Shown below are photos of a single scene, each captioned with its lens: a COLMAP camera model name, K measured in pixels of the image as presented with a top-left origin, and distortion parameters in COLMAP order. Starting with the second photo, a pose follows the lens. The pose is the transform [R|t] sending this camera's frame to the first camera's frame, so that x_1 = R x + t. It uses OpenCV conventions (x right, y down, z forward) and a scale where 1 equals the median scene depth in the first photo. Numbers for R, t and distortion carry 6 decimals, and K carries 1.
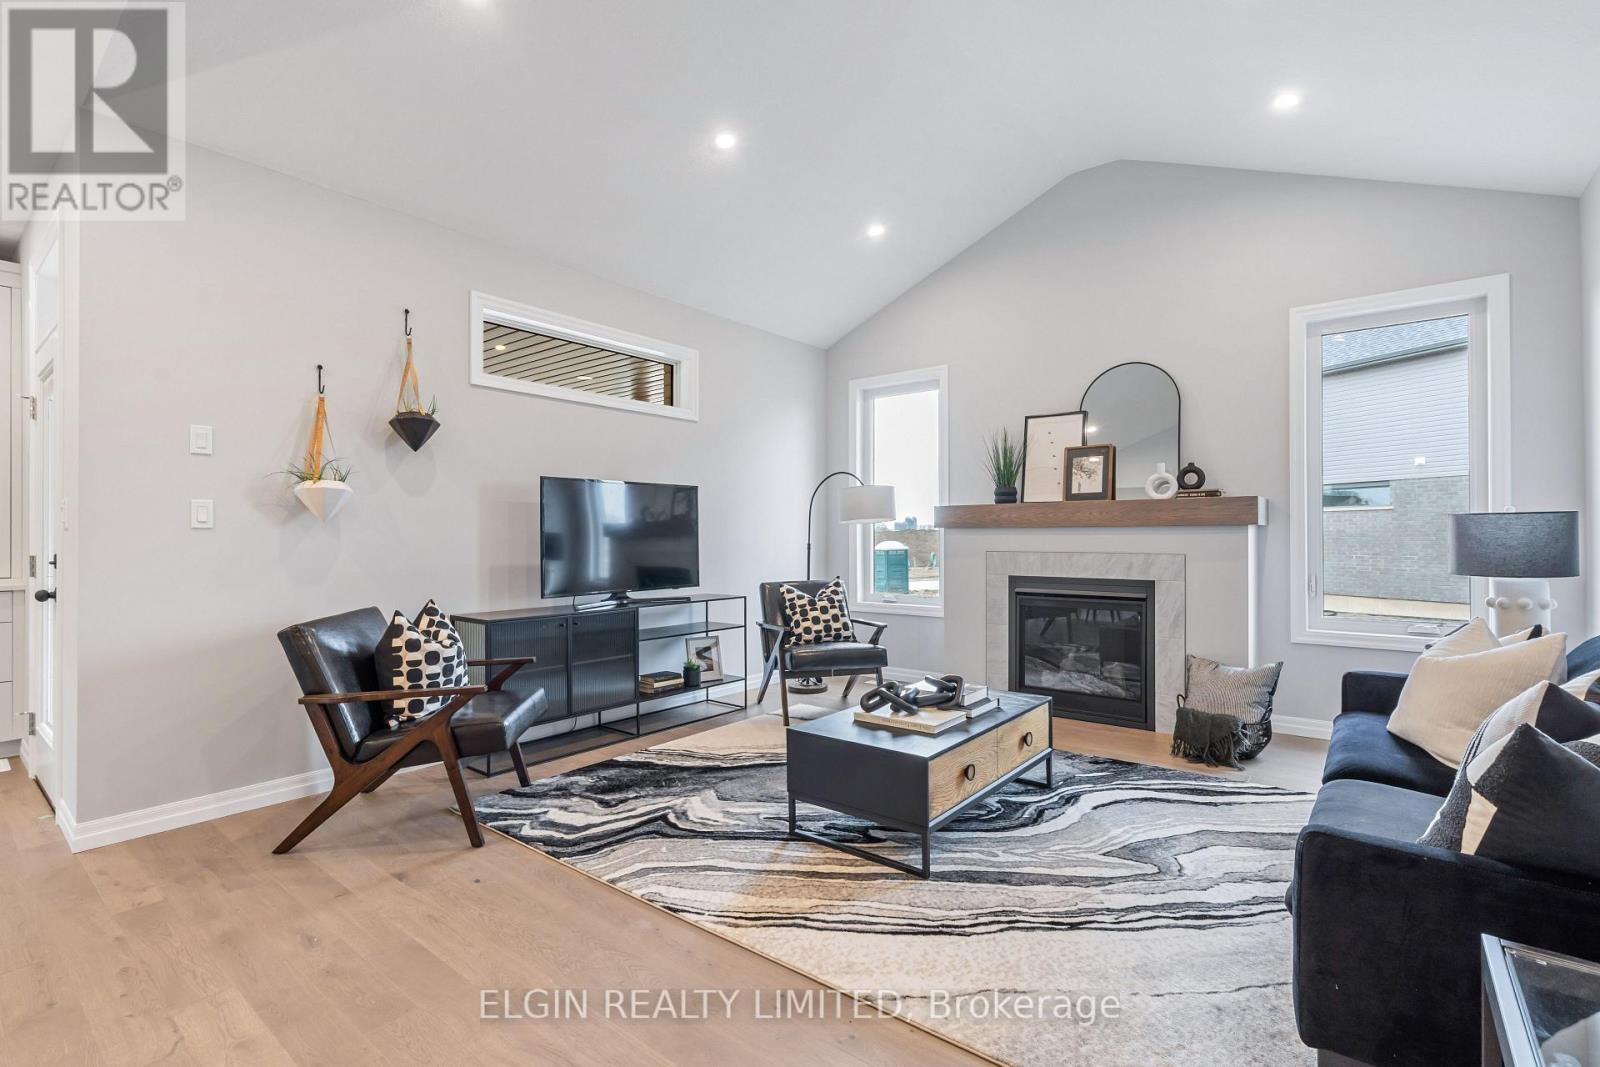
lens RADIAL K [[730.3, 0, 799.7], [0, 730.3, 535.2], [0, 0, 1]] dist [-0.008021, 0.002208]
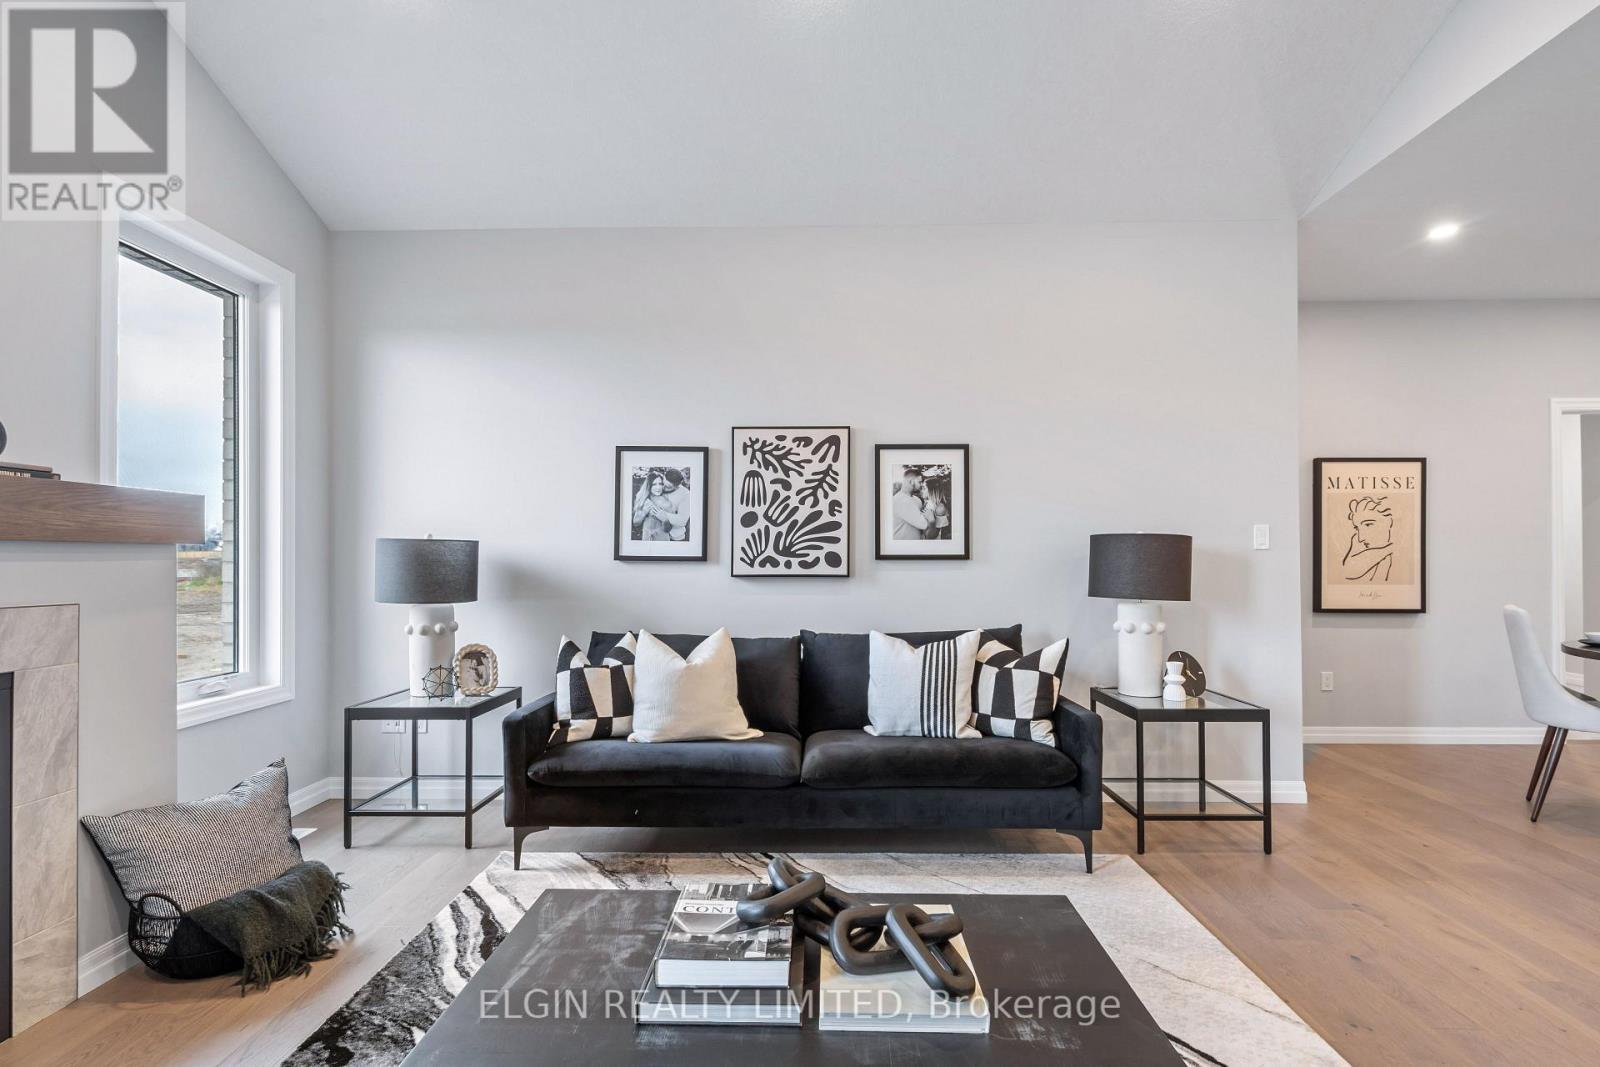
lens RADIAL K [[762.0, 0, 802.3], [0, 762.0, 544.8], [0, 0, 1]] dist [0.001101, -0.000904]
pose [[-0.606639, 0.018624, 0.794760, -0.179374], [0.003119, 0.999774, -0.021048, -0.000126], [-0.794972, -0.010290, -0.606559, 1.204079]]
